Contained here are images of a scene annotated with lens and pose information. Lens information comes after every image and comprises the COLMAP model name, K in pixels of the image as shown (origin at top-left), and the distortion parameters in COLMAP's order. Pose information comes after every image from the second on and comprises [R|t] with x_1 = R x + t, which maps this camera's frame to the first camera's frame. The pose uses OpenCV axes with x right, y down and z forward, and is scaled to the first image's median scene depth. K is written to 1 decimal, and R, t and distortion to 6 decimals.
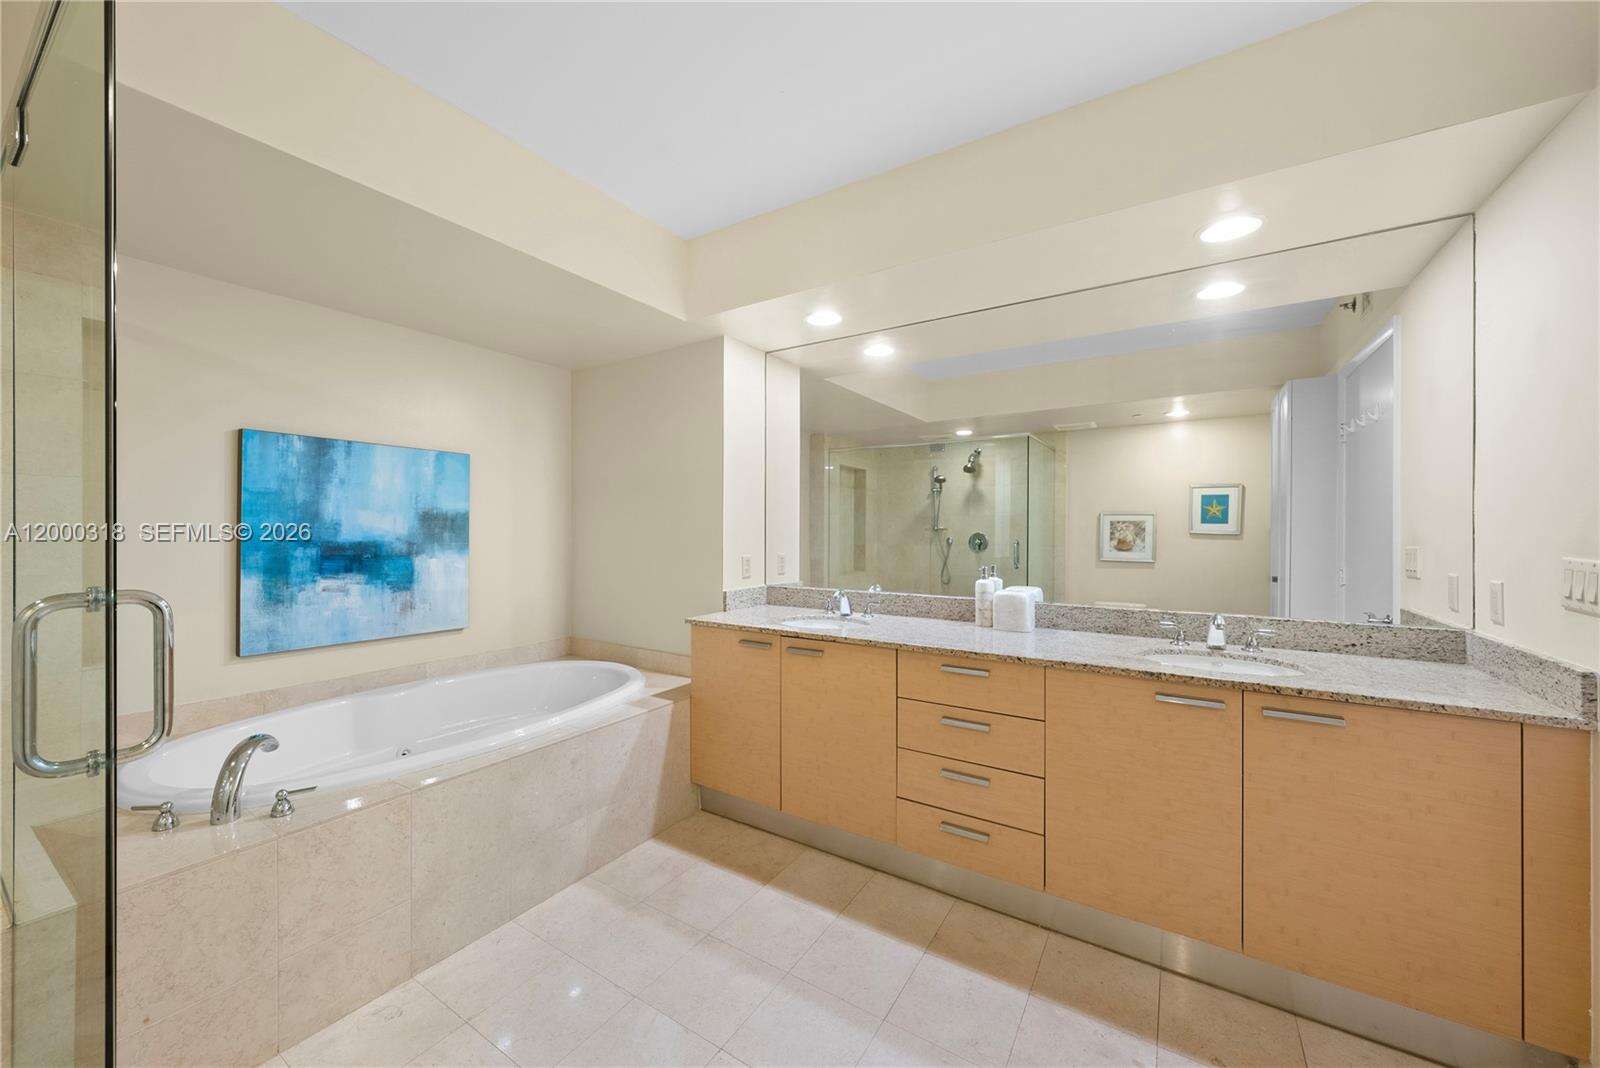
lens RADIAL K [[604.3, 0, 790.4], [0, 604.3, 530.4], [0, 0, 1]] dist [0.000336, 0.000225]
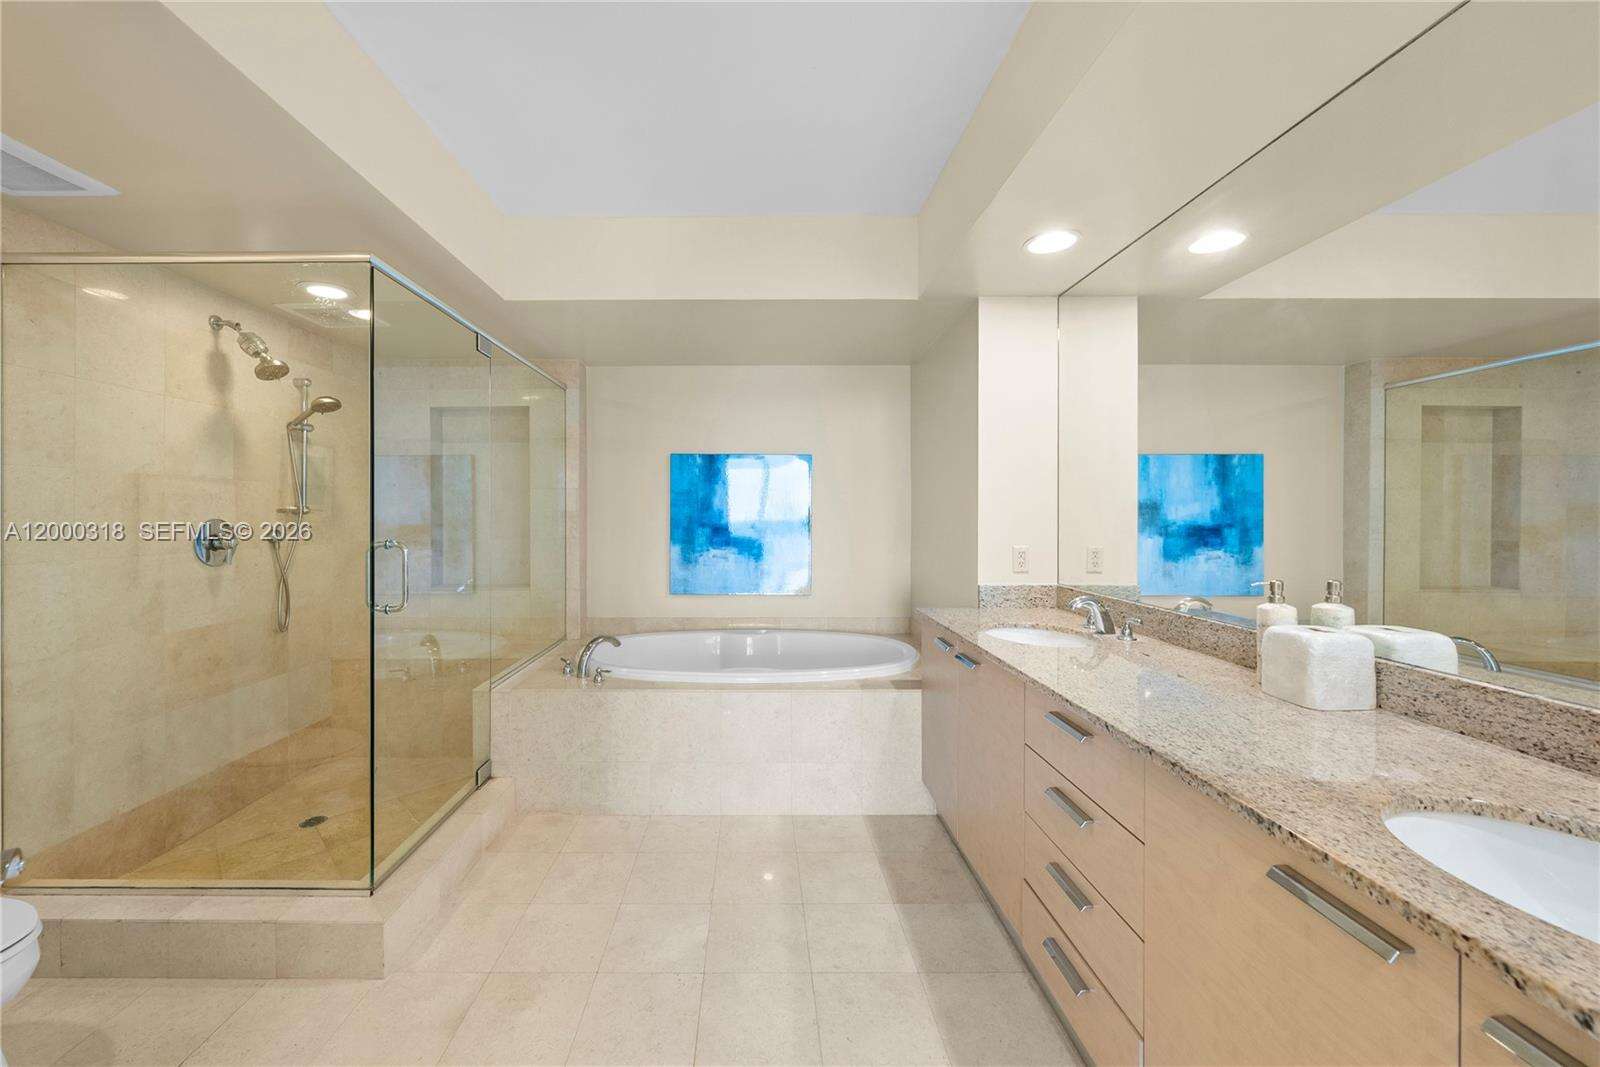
lens RADIAL K [[609.3, 0, 758.6], [0, 609.3, 519.4], [0, 0, 1]] dist [0.001233, 0.000156]
pose [[0.539605, 0.004069, -0.841909, 0.534558], [0.000208, 0.999988, 0.004966, -0.000038], [0.841918, -0.002855, 0.539597, 0.280481]]
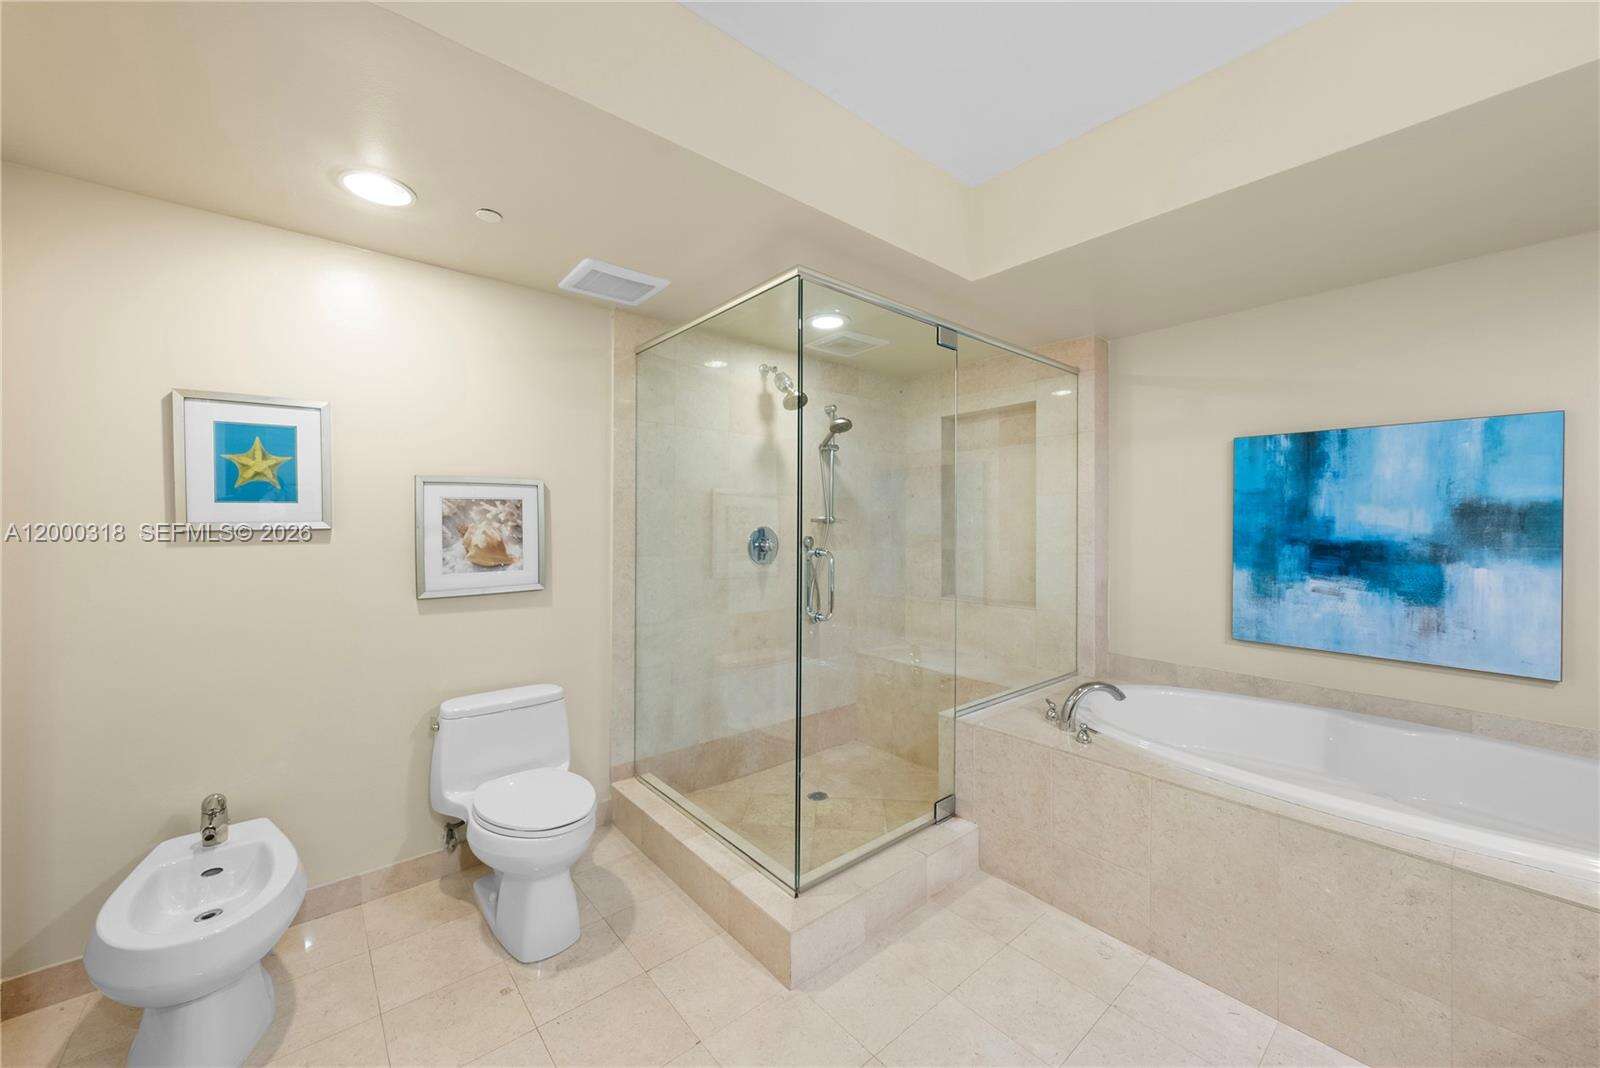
lens RADIAL K [[604.3, 0, 786.2], [0, 604.3, 522.1], [0, 0, 1]] dist [0.000336, 0.000225]
pose [[-0.304947, -0.006941, -0.952344, 0.382994], [-0.006923, 0.999963, -0.005071, 0.001225], [0.952344, 0.005046, -0.304984, 0.486712]]
